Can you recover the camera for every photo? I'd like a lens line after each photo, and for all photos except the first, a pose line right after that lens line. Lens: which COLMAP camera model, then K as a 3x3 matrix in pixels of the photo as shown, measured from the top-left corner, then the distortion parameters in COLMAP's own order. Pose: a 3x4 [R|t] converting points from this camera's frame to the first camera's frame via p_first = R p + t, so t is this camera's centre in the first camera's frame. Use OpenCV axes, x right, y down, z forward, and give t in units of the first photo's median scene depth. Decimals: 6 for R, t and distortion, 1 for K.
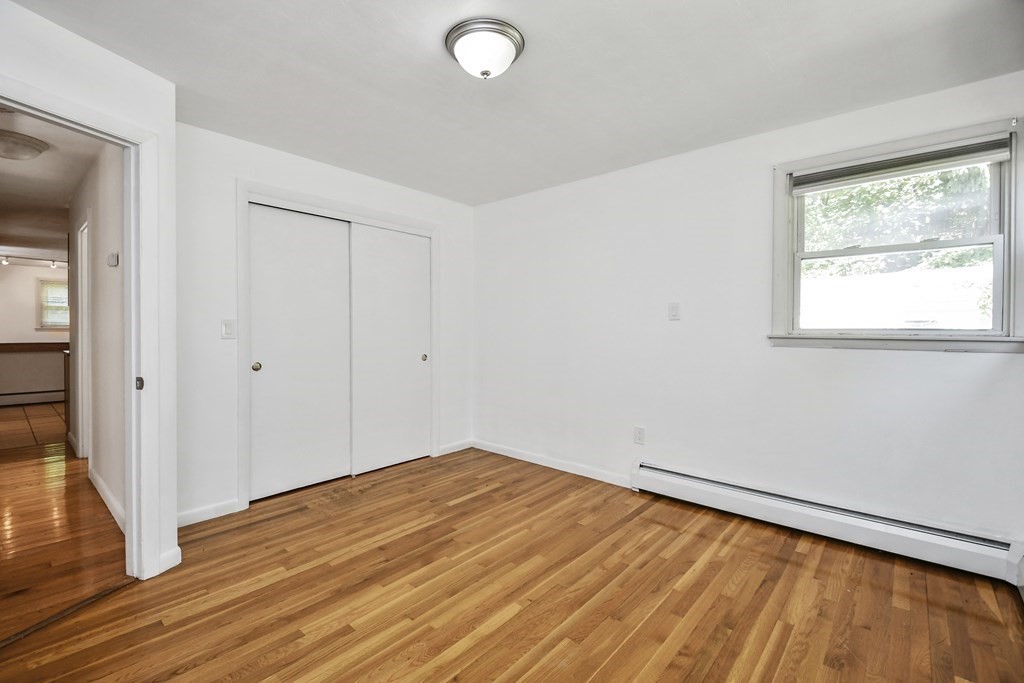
lens RADIAL K [[438.8, 0, 511.3], [0, 438.8, 329.4], [0, 0, 1]] dist [0.001814, -0.000101]
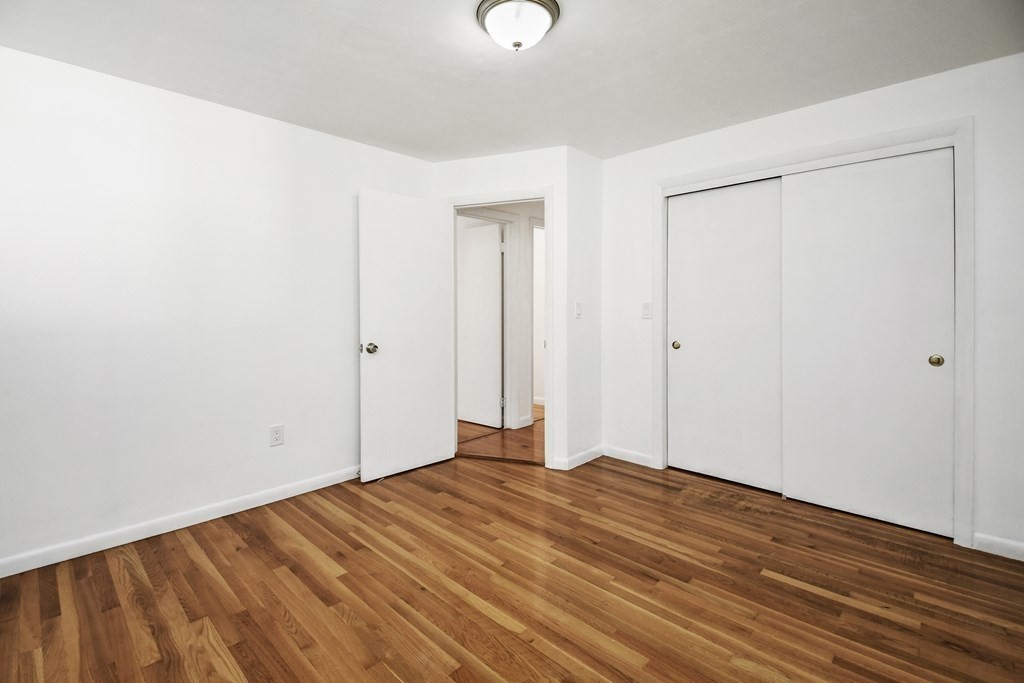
lens RADIAL K [[456.7, 0, 501.2], [0, 456.7, 319.3], [0, 0, 1]] dist [0.003861, -0.000434]
pose [[-0.041585, 0.023270, -0.998864, 0.606162], [0.000050, 0.999729, 0.023288, -0.006548], [0.999135, 0.000919, -0.041575, 0.665416]]
